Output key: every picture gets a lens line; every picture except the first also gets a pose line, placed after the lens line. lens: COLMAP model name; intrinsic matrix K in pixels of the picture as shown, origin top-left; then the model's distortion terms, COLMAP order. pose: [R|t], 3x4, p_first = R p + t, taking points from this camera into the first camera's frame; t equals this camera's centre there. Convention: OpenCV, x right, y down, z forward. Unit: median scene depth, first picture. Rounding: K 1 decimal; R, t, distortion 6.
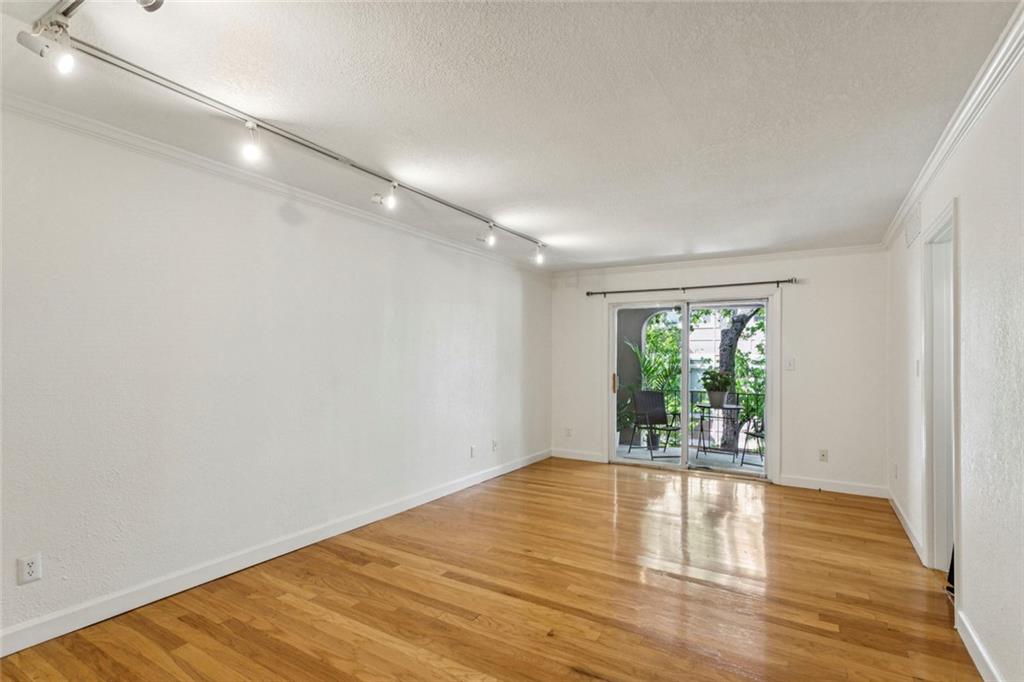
lens RADIAL K [[491.8, 0, 513.0], [0, 491.8, 345.8], [0, 0, 1]] dist [0.001478, 0.000193]
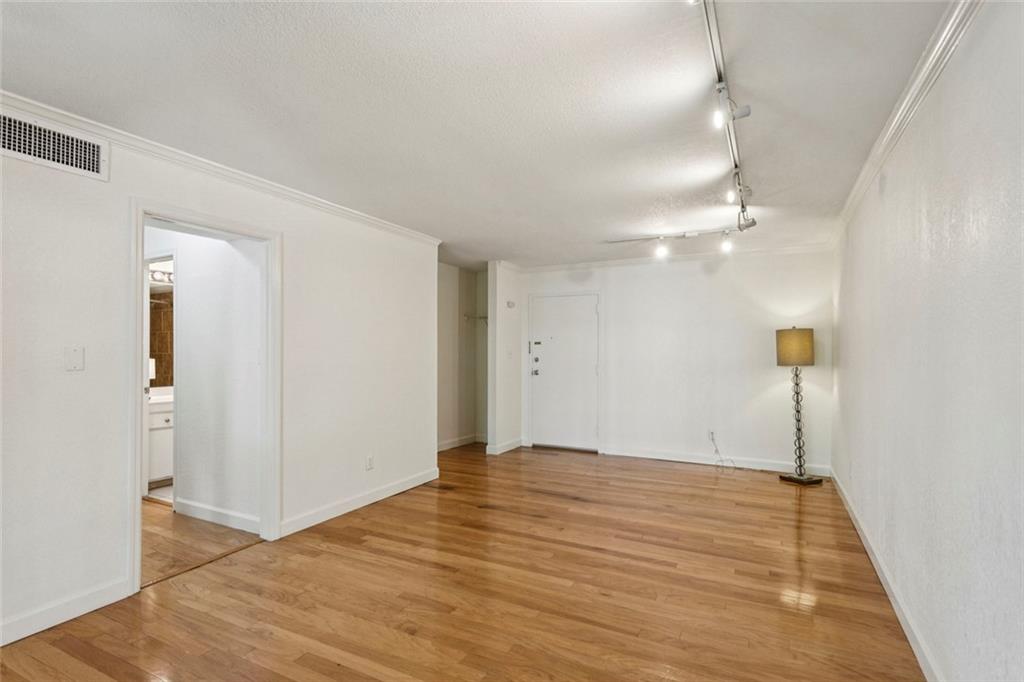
lens RADIAL K [[491.8, 0, 513.1], [0, 491.8, 345.0], [0, 0, 1]] dist [0.001478, 0.000193]
pose [[-0.997486, -0.011658, -0.069901, 0.291622], [-0.008994, 0.999226, -0.038306, 0.058402], [0.070294, -0.037581, -0.996818, 2.167293]]
